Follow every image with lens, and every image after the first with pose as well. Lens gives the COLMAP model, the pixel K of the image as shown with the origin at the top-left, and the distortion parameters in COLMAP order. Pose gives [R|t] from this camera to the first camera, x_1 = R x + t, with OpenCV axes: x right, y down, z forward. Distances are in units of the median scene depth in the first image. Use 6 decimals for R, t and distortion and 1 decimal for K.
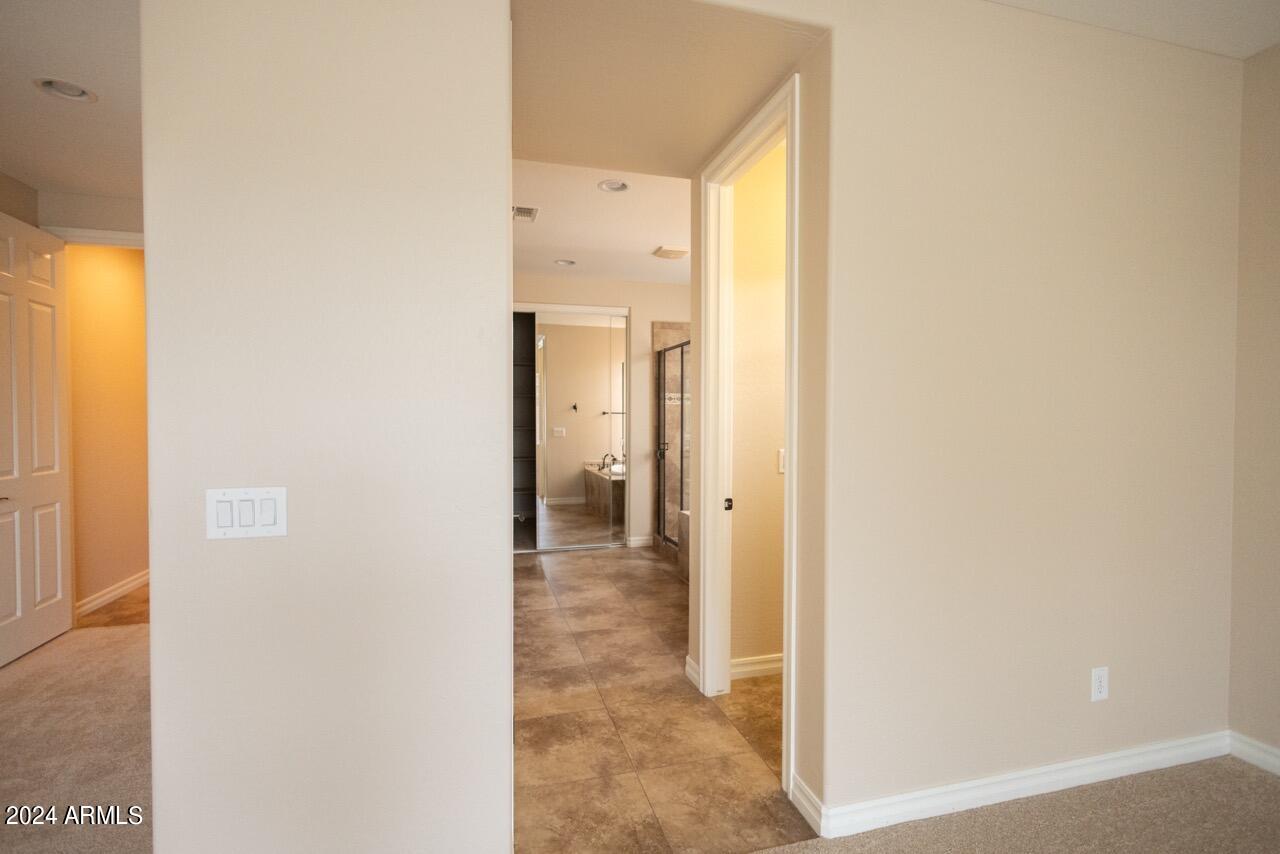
lens RADIAL K [[573.3, 0, 640.0], [0, 573.3, 427.0], [0, 0, 1]] dist [0.011526, -0.000103]
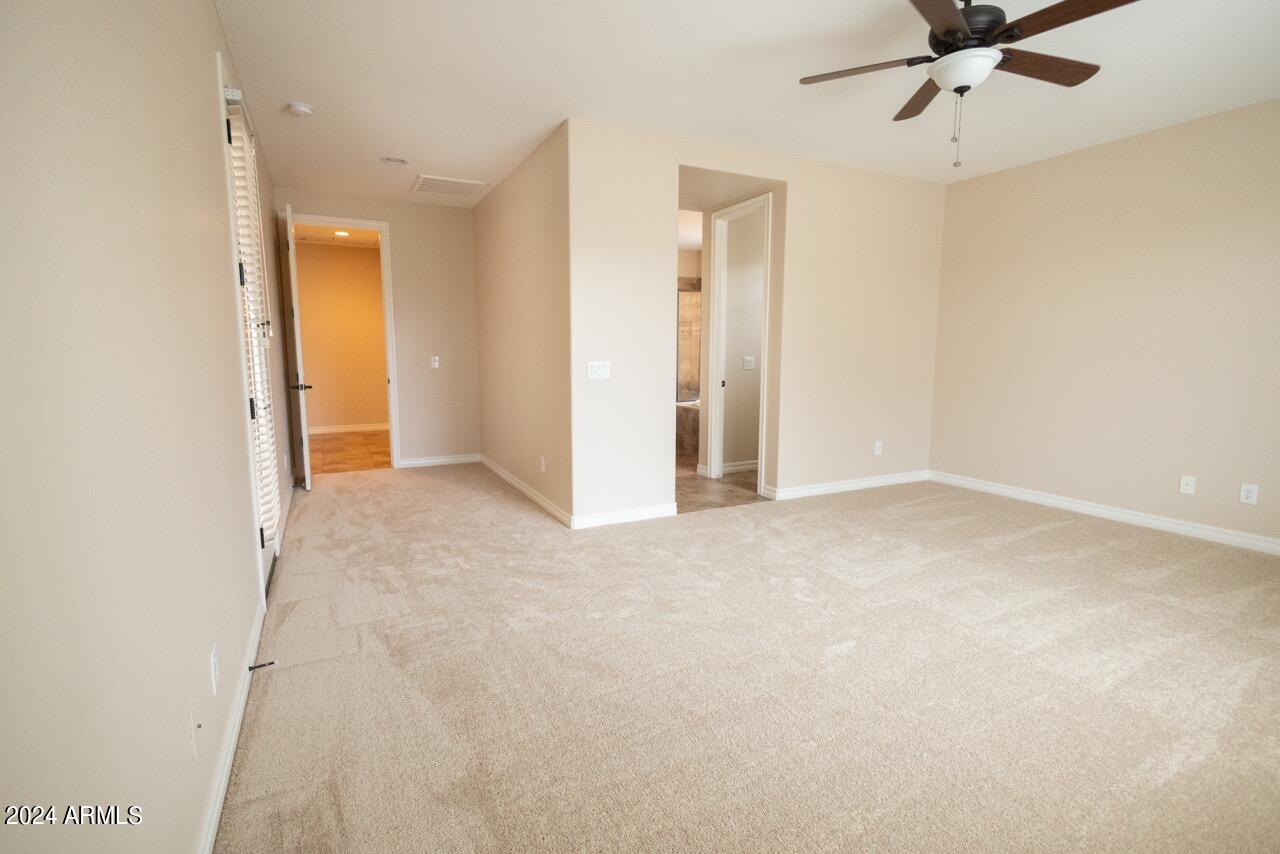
lens RADIAL K [[590.7, 0, 641.8], [0, 590.7, 424.1], [0, 0, 1]] dist [0.013007, -0.000292]
pose [[0.982556, -0.024658, 0.184325, -0.584084], [0.005206, 0.994430, 0.105275, 0.062061], [-0.185894, -0.102479, 0.977211, -1.118960]]
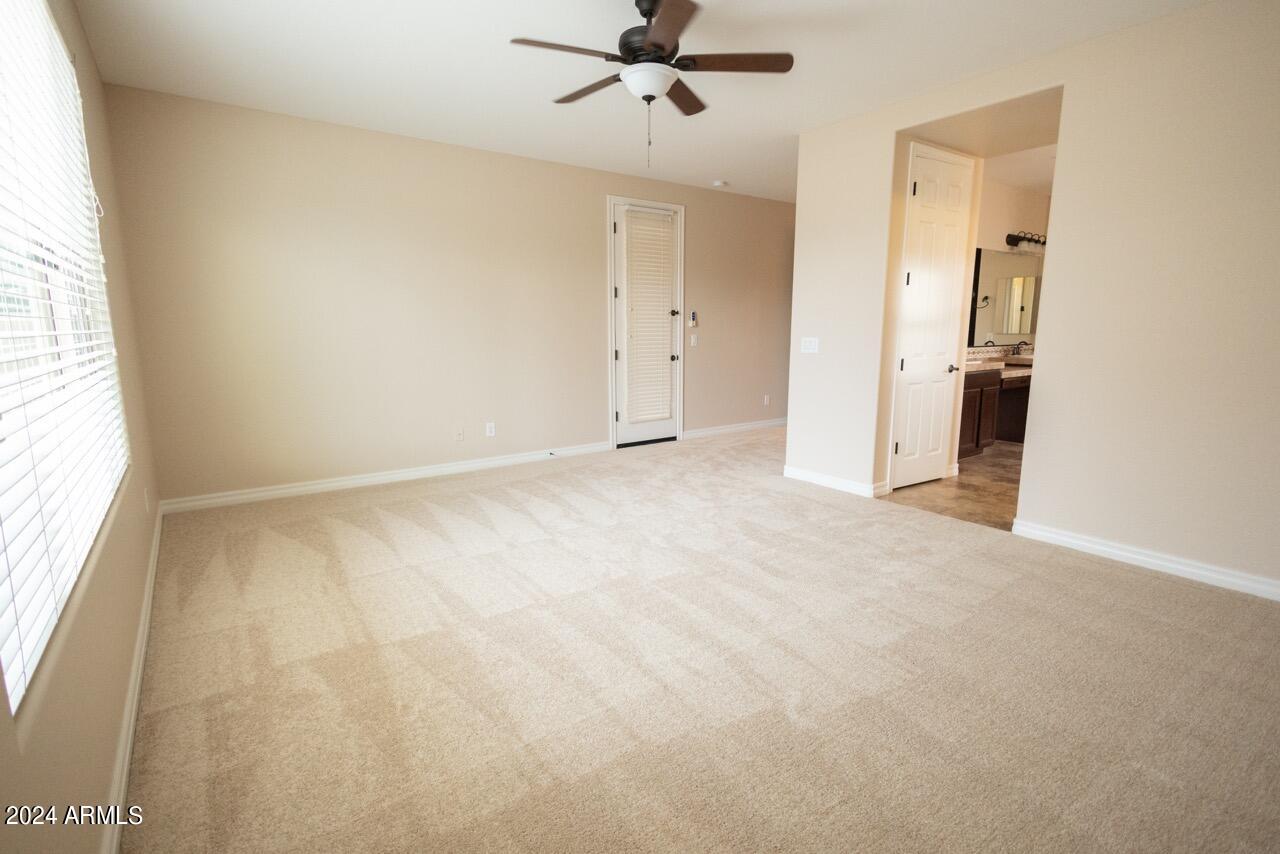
lens RADIAL K [[590.7, 0, 641.8], [0, 590.7, 424.1], [0, 0, 1]] dist [0.013007, -0.000292]
pose [[0.357675, 0.148406, -0.921978, 1.231249], [-0.018905, 0.988240, 0.151737, 0.057201], [0.933655, -0.036843, 0.356275, -0.639603]]
